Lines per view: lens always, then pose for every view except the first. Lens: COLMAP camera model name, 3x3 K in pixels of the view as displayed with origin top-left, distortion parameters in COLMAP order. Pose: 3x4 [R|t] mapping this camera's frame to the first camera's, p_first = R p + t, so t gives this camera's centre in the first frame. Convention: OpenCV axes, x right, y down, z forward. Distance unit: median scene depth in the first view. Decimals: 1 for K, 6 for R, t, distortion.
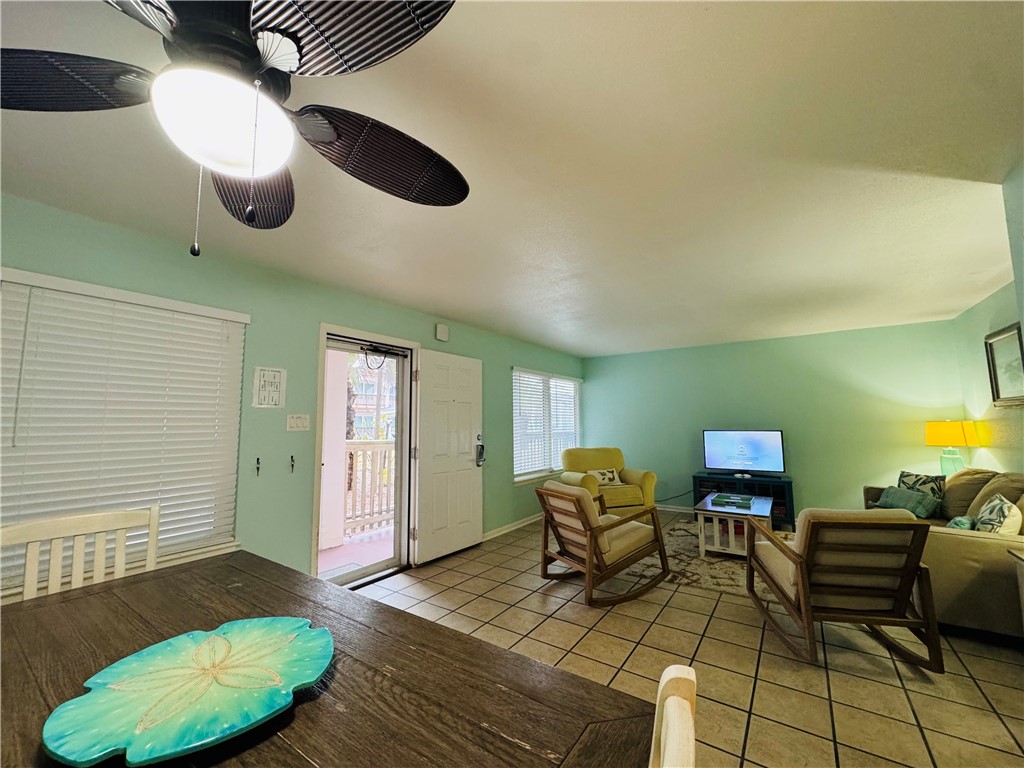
lens RADIAL K [[407.7, 0, 512.4], [0, 407.7, 381.1], [0, 0, 1]] dist [-0.002542, 0.000442]
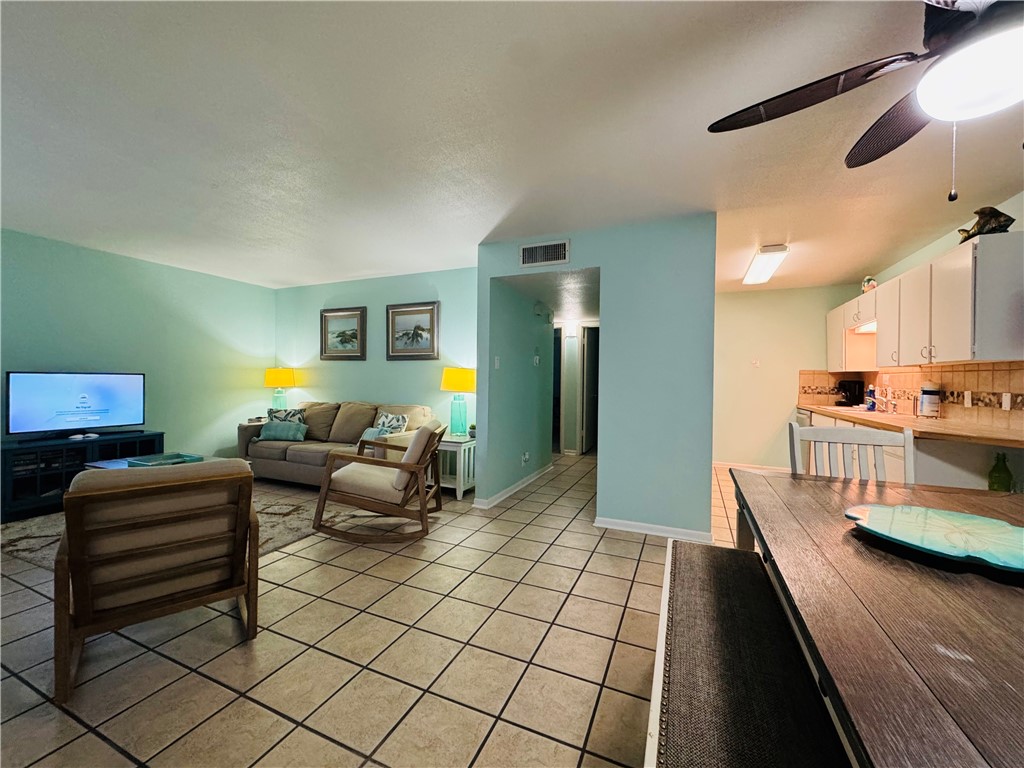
lens RADIAL K [[407.7, 0, 513.2], [0, 407.7, 382.5], [0, 0, 1]] dist [-0.002542, 0.000442]
pose [[-0.196385, -0.001930, 0.980525, -0.367076], [-0.111892, 0.993510, -0.020455, 0.094587], [-0.974122, -0.113730, -0.195326, 0.571660]]
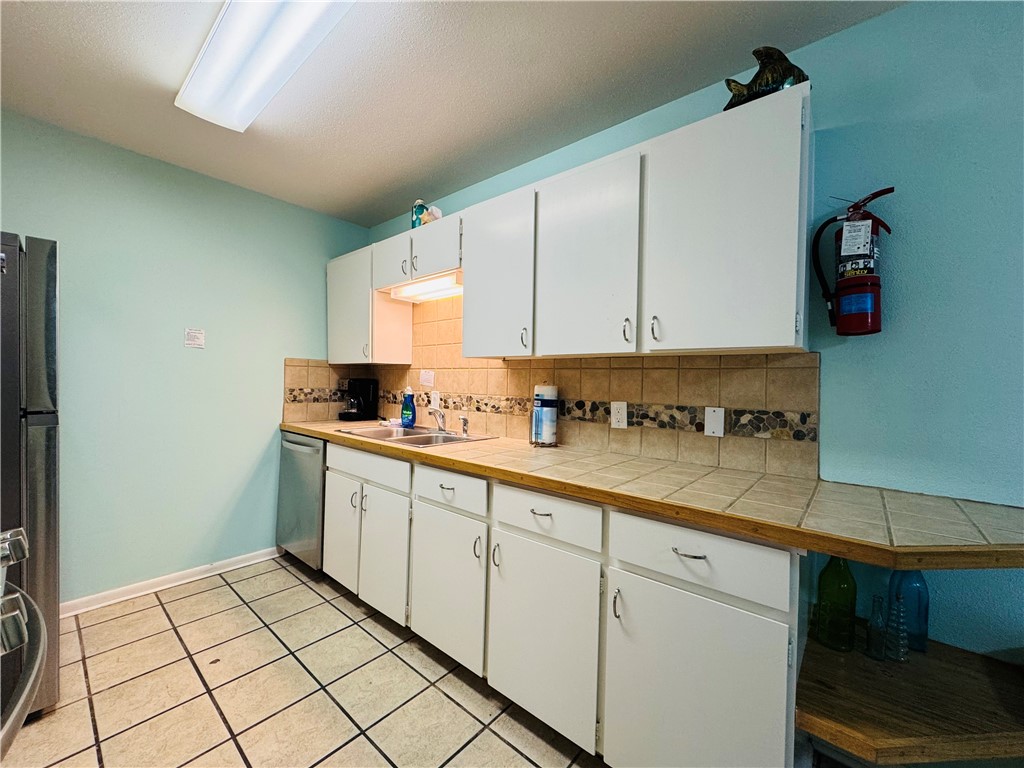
lens RADIAL K [[407.7, 0, 511.0], [0, 407.7, 382.3], [0, 0, 1]] dist [-0.002542, 0.000442]
pose [[-0.995263, -0.009287, 0.096773, 0.310264], [-0.018643, 0.995185, -0.096228, 0.022684], [-0.095414, -0.097576, -0.990644, 0.051279]]
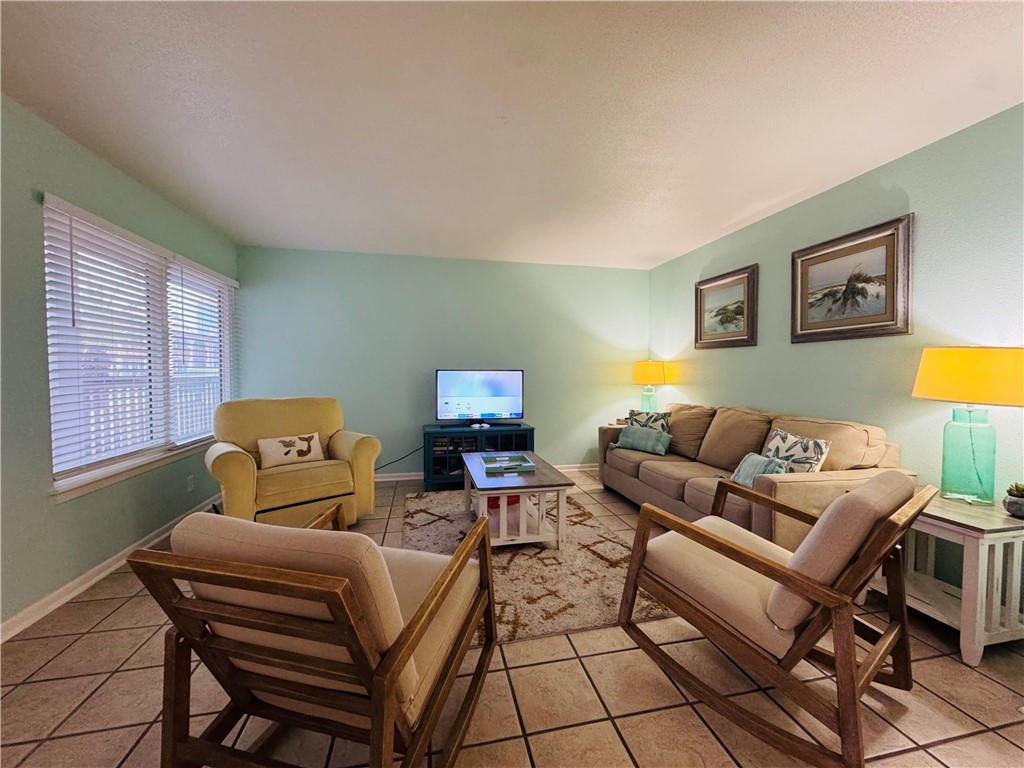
lens RADIAL K [[407.7, 0, 512.4], [0, 407.7, 383.0], [0, 0, 1]] dist [-0.002542, 0.000442]
pose [[0.682829, -0.012142, 0.730477, 0.028711], [-0.083011, 0.992097, 0.094087, 0.090207], [-0.725846, -0.124883, 0.676425, 0.566922]]
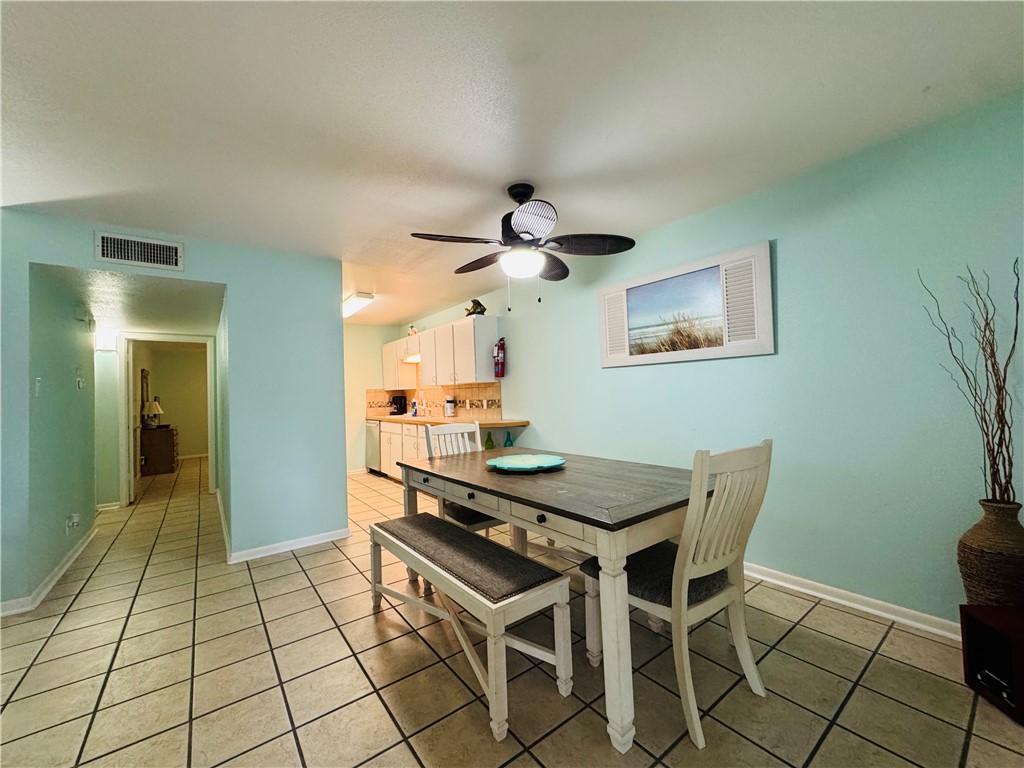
lens RADIAL K [[407.7, 0, 511.1], [0, 407.7, 381.6], [0, 0, 1]] dist [-0.002542, 0.000442]
pose [[-0.950189, 0.049539, 0.307712, -0.333584], [0.009640, 0.991486, -0.129854, 0.115956], [-0.311525, -0.120419, -0.942577, 0.814920]]
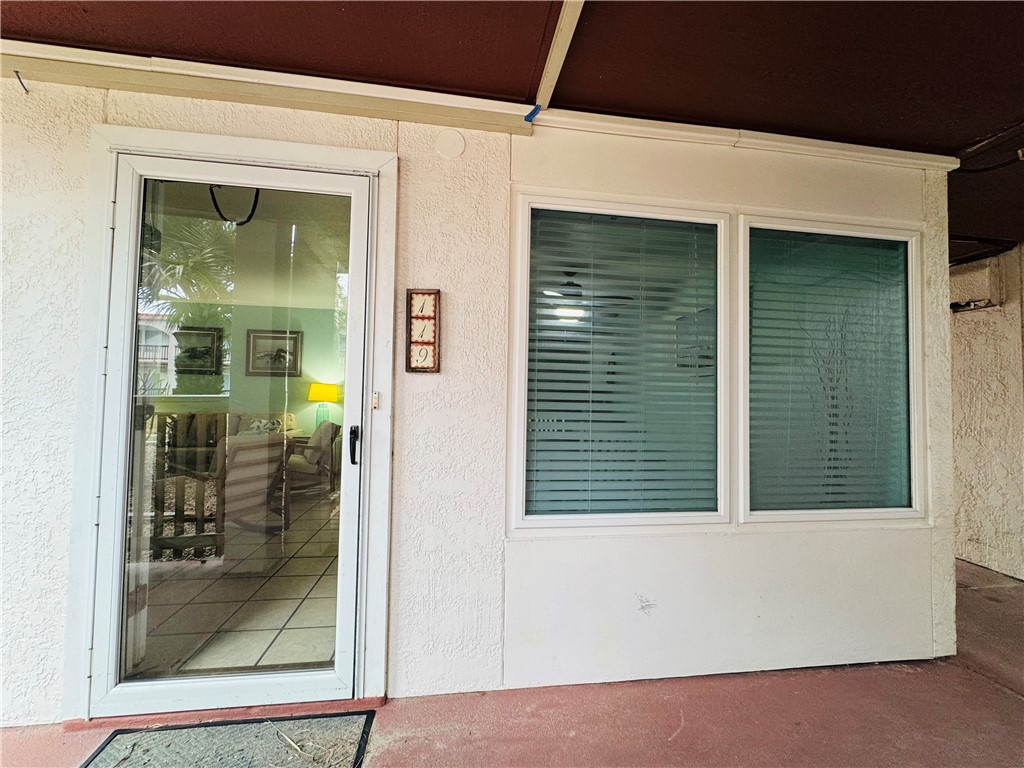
lens RADIAL K [[407.7, 0, 511.2], [0, 407.7, 381.5], [0, 0, 1]] dist [-0.002542, 0.000442]
pose [[-0.679898, 0.026385, 0.732832, -0.816342], [-0.087852, 0.989224, -0.117123, 0.155651], [-0.728025, -0.144013, -0.670254, 1.009852]]
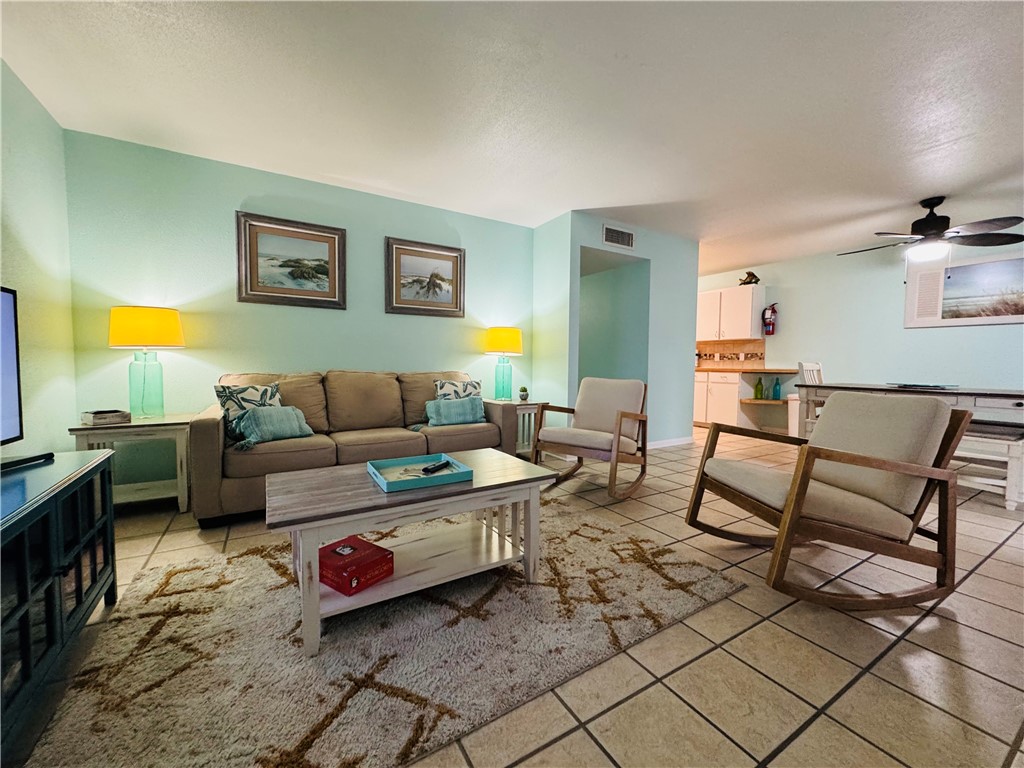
lens RADIAL K [[407.7, 0, 513.1], [0, 407.7, 382.4], [0, 0, 1]] dist [-0.002542, 0.000442]
pose [[-0.912978, -0.020043, 0.407515, 0.312088], [-0.043660, 0.997857, -0.048735, 0.237513], [-0.405665, -0.062286, -0.911897, 1.447688]]
